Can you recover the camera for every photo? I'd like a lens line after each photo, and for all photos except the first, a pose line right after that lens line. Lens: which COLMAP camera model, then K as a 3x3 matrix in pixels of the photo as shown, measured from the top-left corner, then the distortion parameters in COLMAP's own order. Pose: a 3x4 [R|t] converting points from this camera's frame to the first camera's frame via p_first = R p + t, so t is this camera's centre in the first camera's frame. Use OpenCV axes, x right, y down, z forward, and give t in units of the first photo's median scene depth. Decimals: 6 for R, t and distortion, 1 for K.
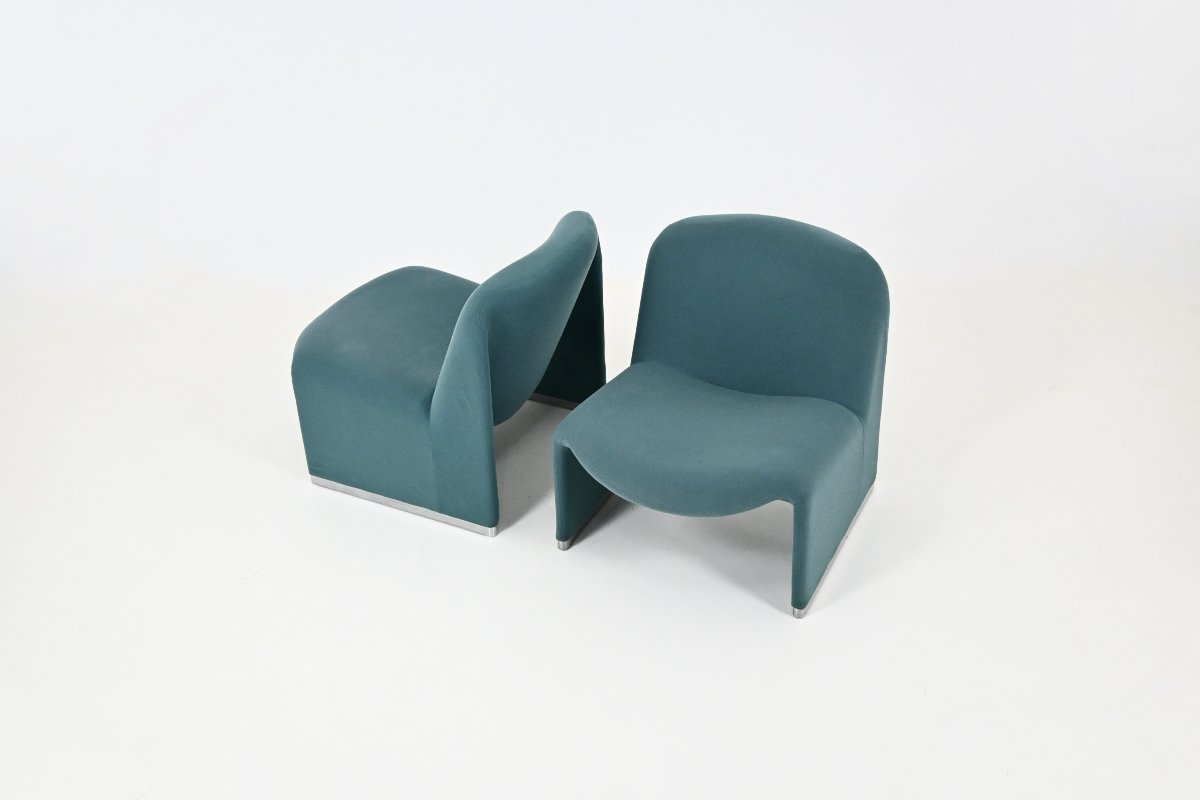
lens RADIAL K [[1259.7, 0, 598.2], [0, 1259.7, 399.3], [0, 0, 1]] dist [-0.171063, 0.000000]
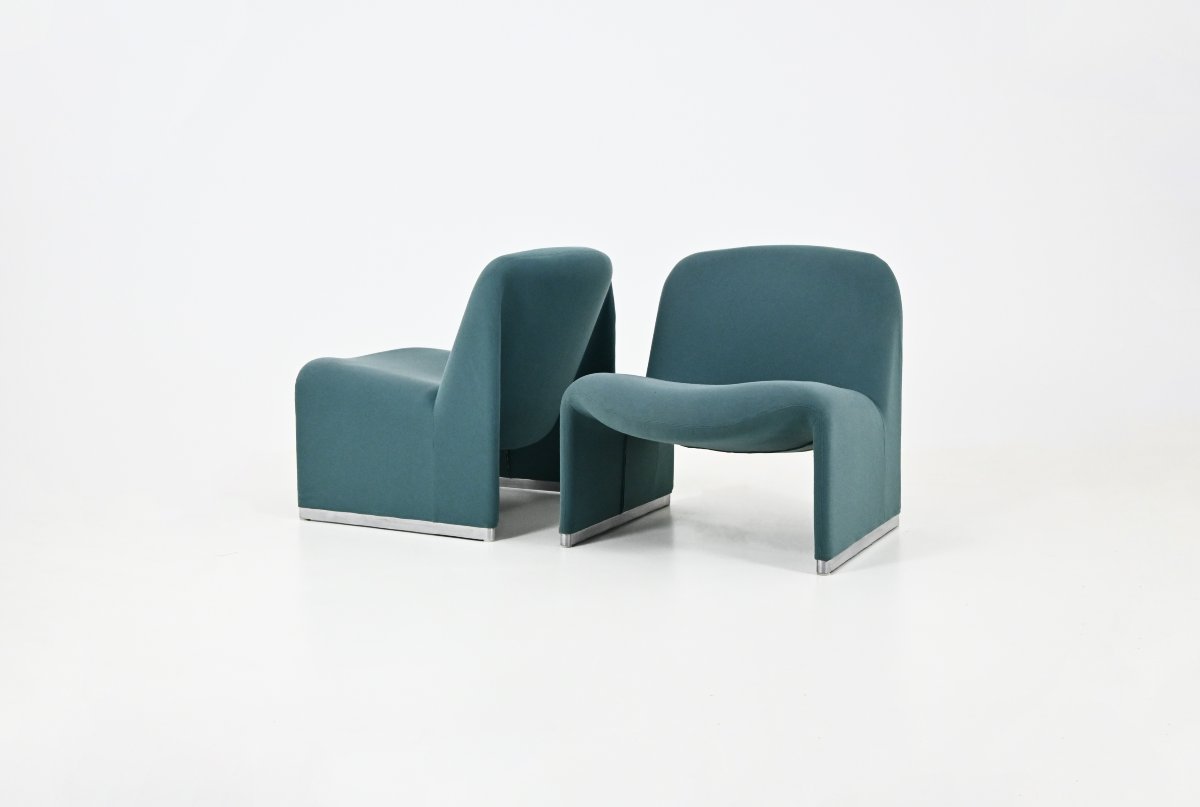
lens RADIAL K [[1259.7, 0, 601.7], [0, 1259.7, 398.5], [0, 0, 1]] dist [-0.171063, 0.000000]
pose [[0.999421, 0.031764, -0.012213, 0.006387], [-0.033989, 0.913806, -0.404727, 0.404251], [-0.001695, 0.404908, 0.914356, 0.113098]]
